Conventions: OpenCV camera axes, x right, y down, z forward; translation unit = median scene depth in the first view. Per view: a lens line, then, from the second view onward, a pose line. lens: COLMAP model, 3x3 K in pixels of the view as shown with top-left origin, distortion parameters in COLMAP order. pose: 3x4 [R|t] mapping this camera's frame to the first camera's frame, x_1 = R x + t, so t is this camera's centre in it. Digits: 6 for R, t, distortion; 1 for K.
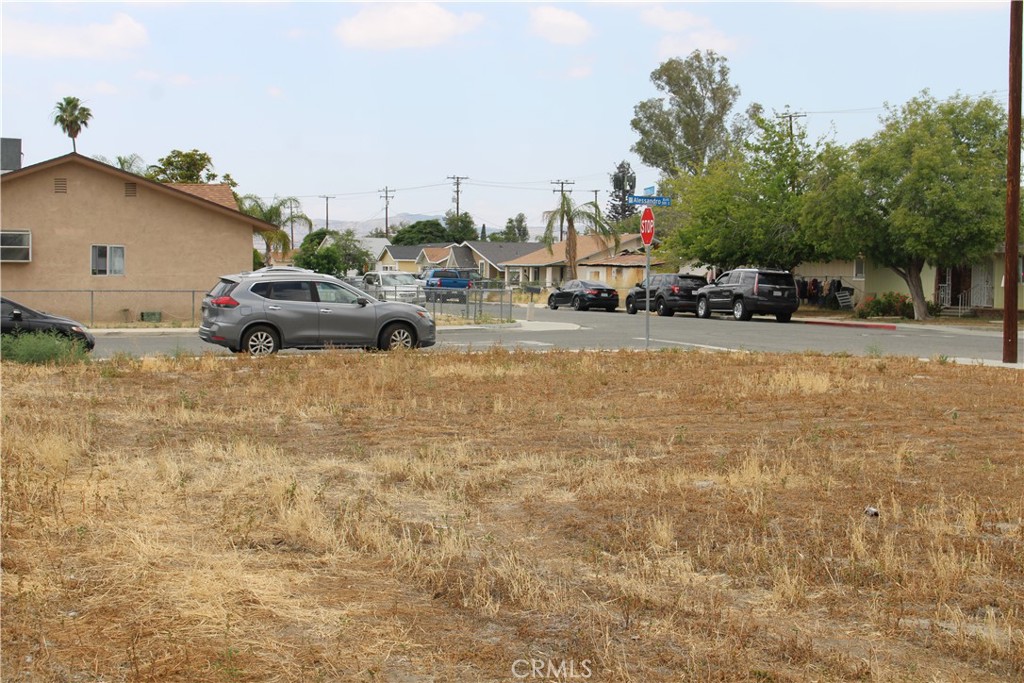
lens RADIAL K [[1662.1, 0, 512.6], [0, 1662.1, 332.6], [0, 0, 1]] dist [-0.043489, 0.000000]
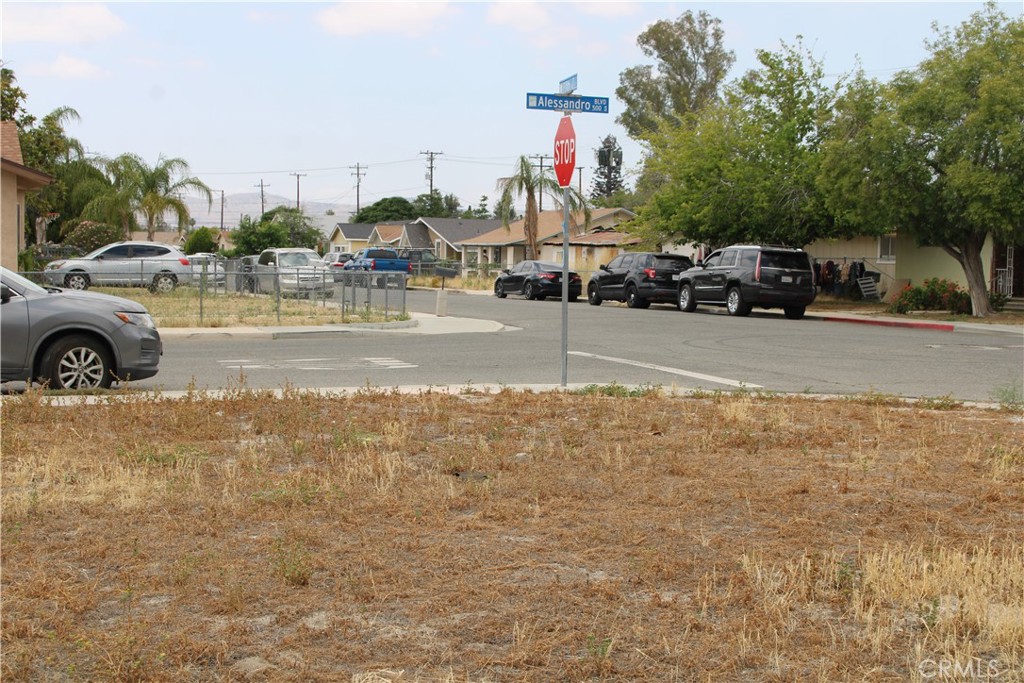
lens RADIAL K [[1662.1, 0, 497.6], [0, 1662.1, 329.5], [0, 0, 1]] dist [-0.043489, 0.000000]
pose [[0.999976, 0.004804, -0.004947, 0.030652], [-0.004766, 0.999958, 0.007765, -0.005681], [0.004984, -0.007741, 0.999958, 0.230457]]
